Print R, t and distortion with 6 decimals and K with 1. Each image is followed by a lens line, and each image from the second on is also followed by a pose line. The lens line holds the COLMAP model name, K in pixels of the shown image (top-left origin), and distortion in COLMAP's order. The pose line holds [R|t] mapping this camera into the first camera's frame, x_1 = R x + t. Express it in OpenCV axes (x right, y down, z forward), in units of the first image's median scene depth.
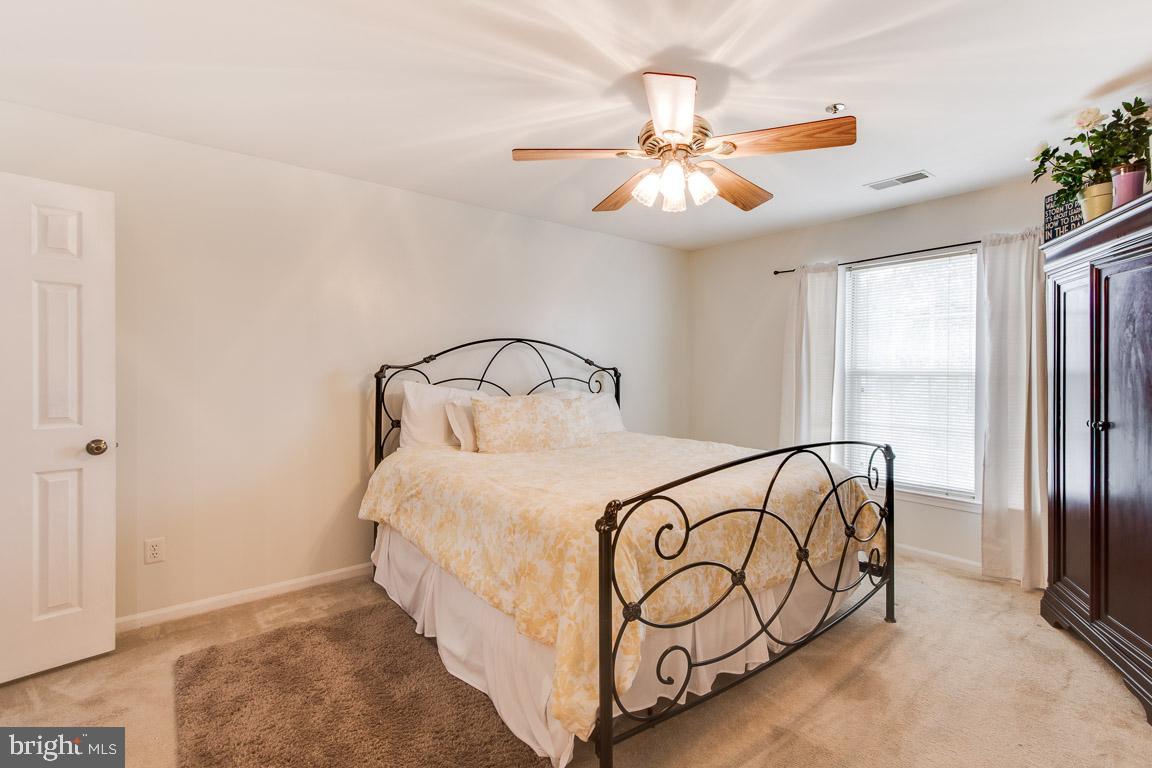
lens RADIAL K [[531.6, 0, 583.2], [0, 531.6, 375.7], [0, 0, 1]] dist [0.003226, 0.001544]
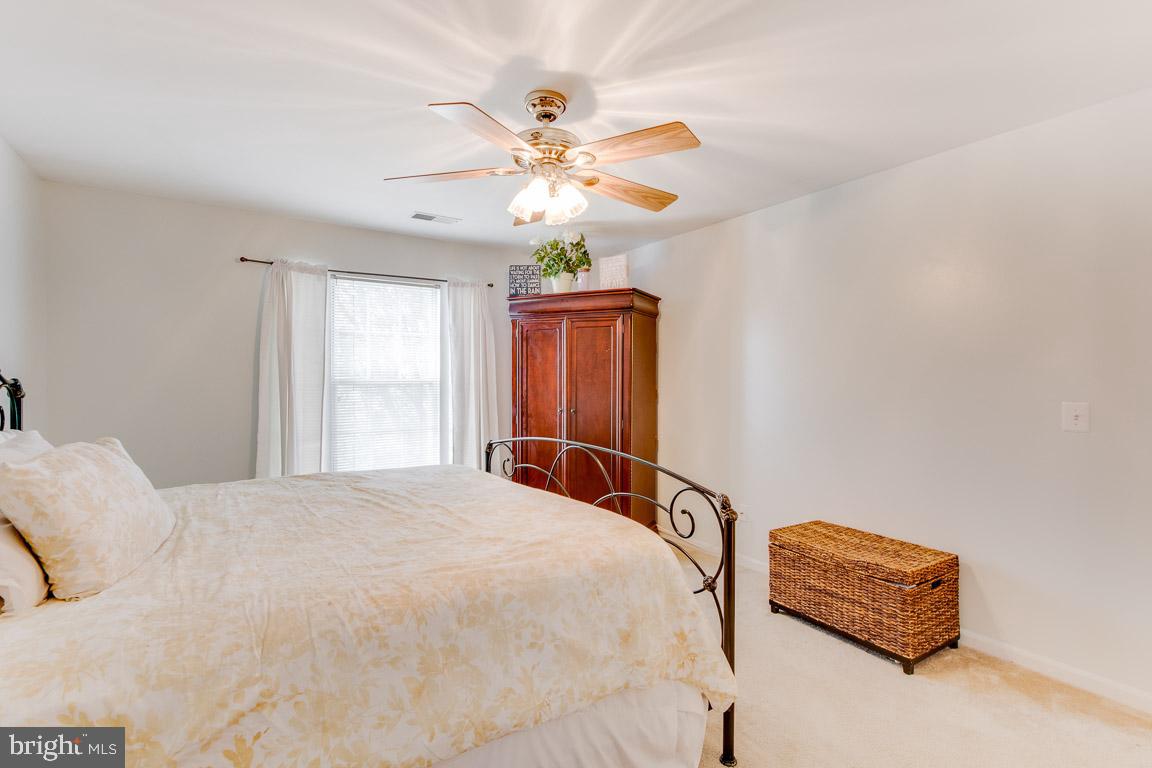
lens RADIAL K [[531.6, 0, 583.2], [0, 531.6, 375.7], [0, 0, 1]] dist [0.003226, 0.001544]
pose [[0.086824, -0.004806, 0.996212, -0.556374], [0.010193, 0.999940, 0.003936, -0.019800], [-0.996172, 0.009812, 0.086868, 0.572756]]
